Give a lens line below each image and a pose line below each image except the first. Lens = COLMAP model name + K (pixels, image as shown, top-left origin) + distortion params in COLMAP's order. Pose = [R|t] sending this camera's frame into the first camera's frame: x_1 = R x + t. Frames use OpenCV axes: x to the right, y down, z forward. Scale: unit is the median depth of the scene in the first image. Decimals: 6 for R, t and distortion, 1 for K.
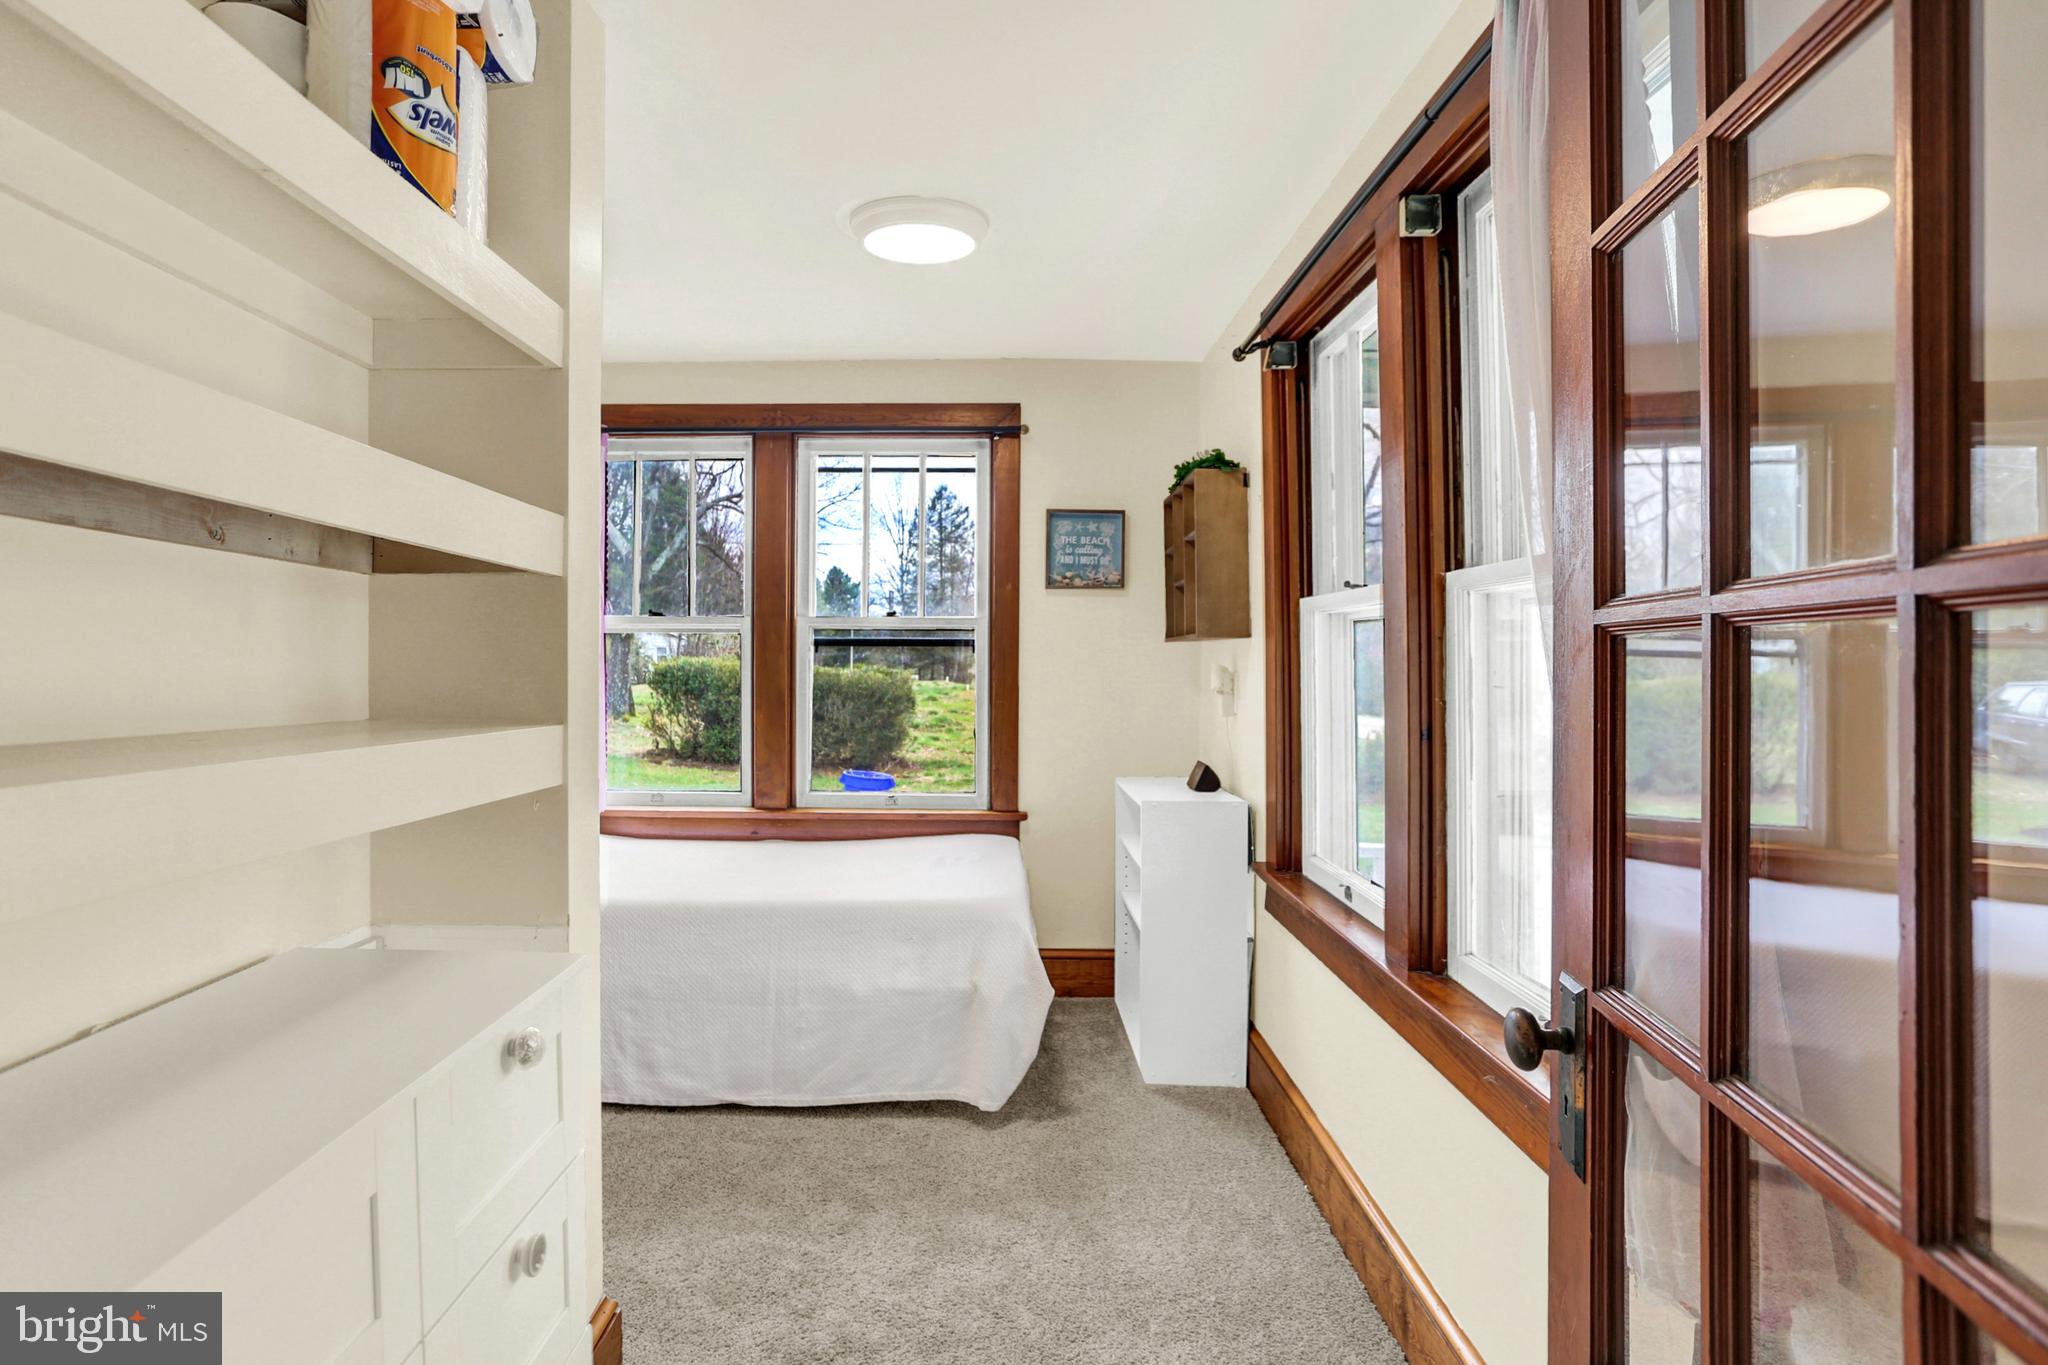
lens RADIAL K [[1021.1, 0, 1017.4], [0, 1021.1, 679.2], [0, 0, 1]] dist [-0.037939, 0.005353]
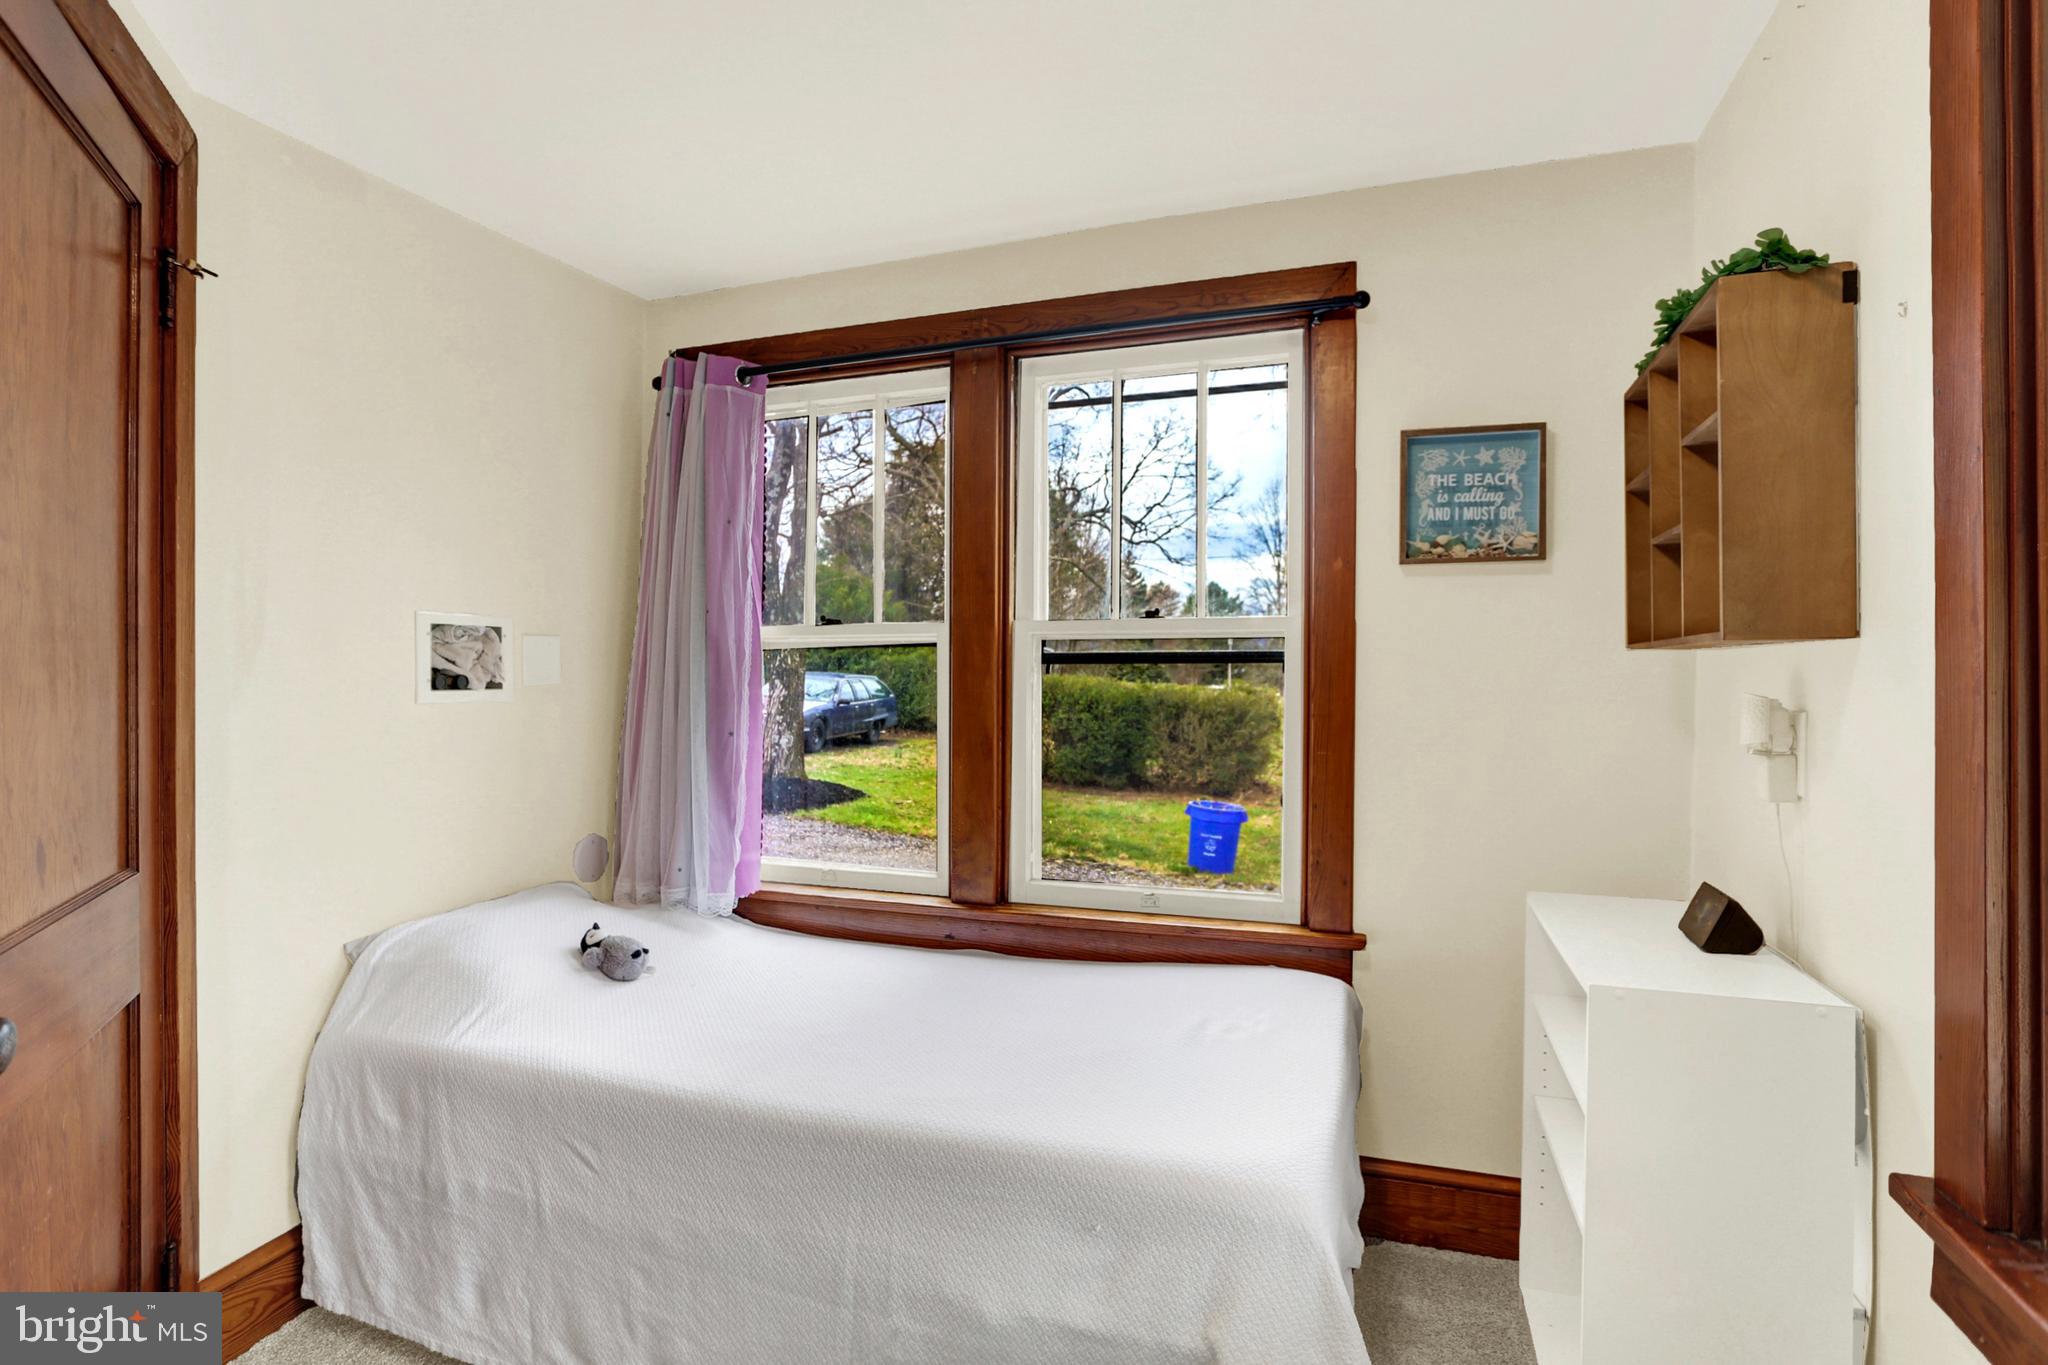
lens RADIAL K [[1021.1, 0, 1030.4], [0, 1021.1, 703.1], [0, 0, 1]] dist [-0.037939, 0.005353]
pose [[0.938272, 0.004683, -0.345865, 0.030234], [-0.001798, 0.999961, 0.008663, -0.012382], [0.345892, -0.007506, 0.938244, 0.368378]]
